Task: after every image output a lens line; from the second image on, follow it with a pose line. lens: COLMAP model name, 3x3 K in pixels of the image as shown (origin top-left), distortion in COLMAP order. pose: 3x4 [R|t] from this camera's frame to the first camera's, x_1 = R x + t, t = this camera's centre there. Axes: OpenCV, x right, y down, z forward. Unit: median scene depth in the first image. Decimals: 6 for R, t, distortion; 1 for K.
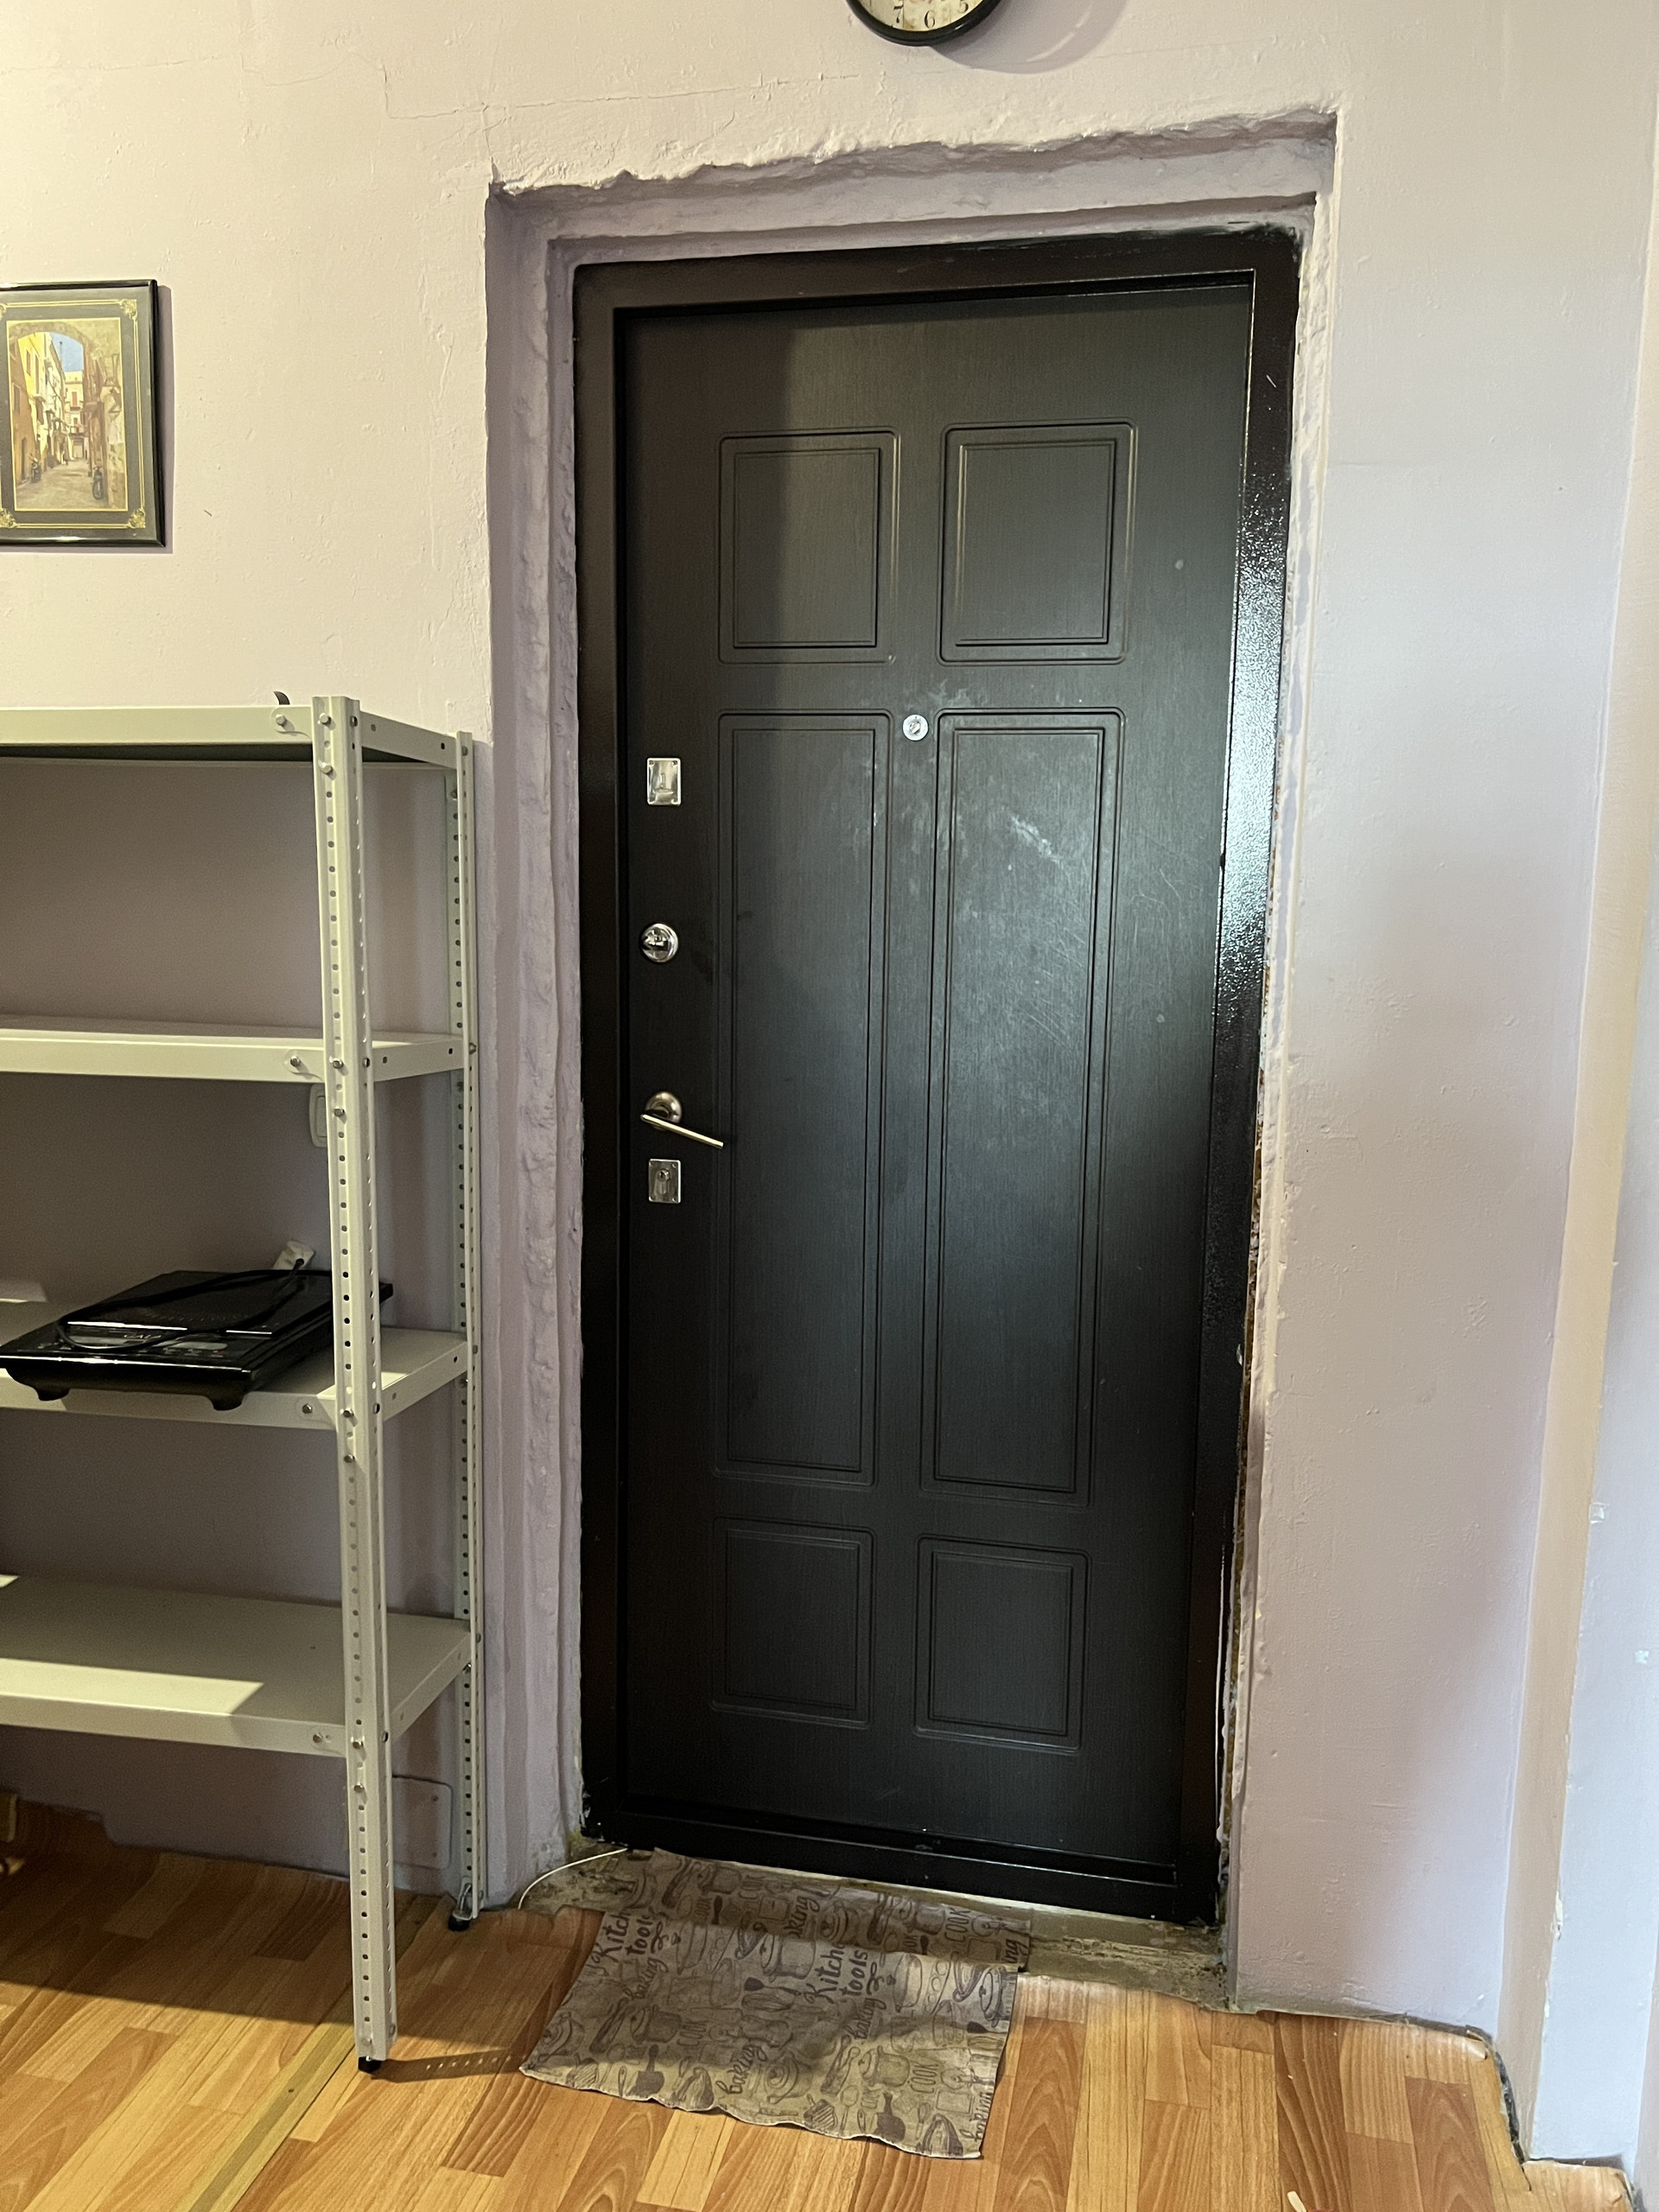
lens RADIAL K [[1671.3, 0, 835.8], [0, 1671.3, 1110.6], [0, 0, 1]] dist [0.009715, -0.020550]
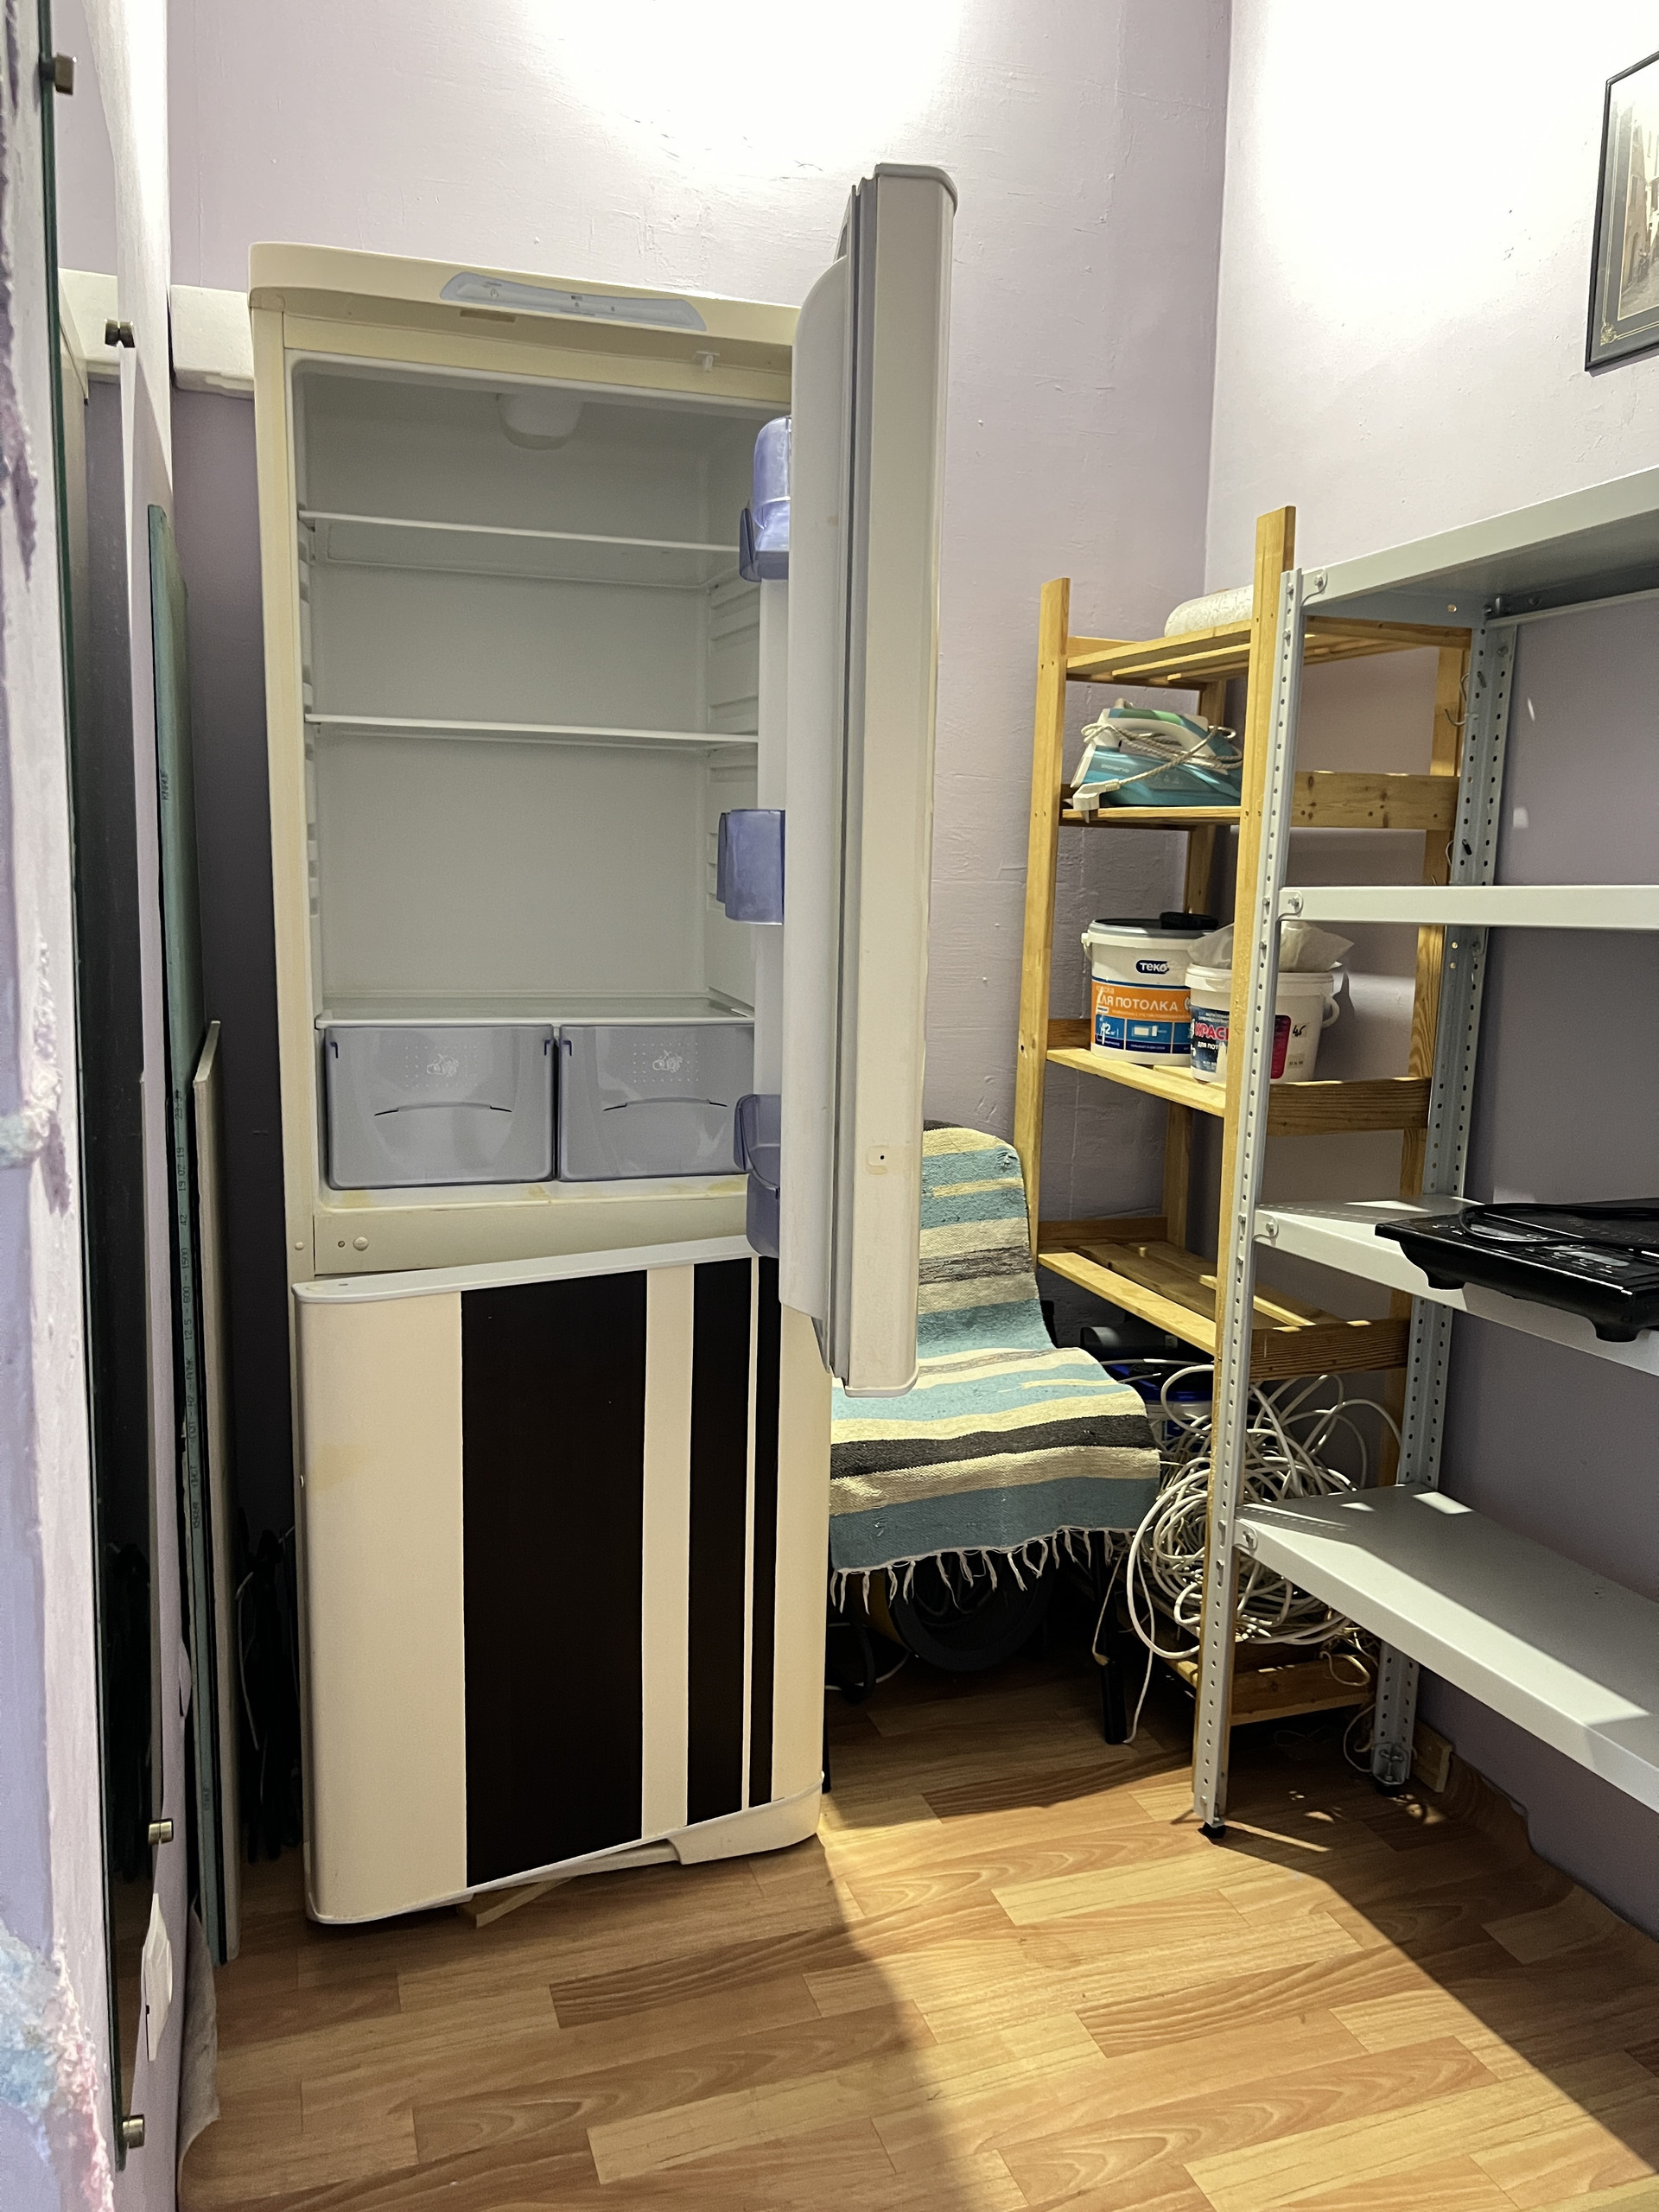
lens RADIAL K [[1671.3, 0, 825.6], [0, 1671.3, 1100.3], [0, 0, 1]] dist [0.009715, -0.020550]
pose [[0.521650, 0.109685, -0.846080, 0.088438], [-0.131919, 0.990144, 0.047027, 0.066279], [0.842899, 0.087082, 0.530978, 0.215809]]
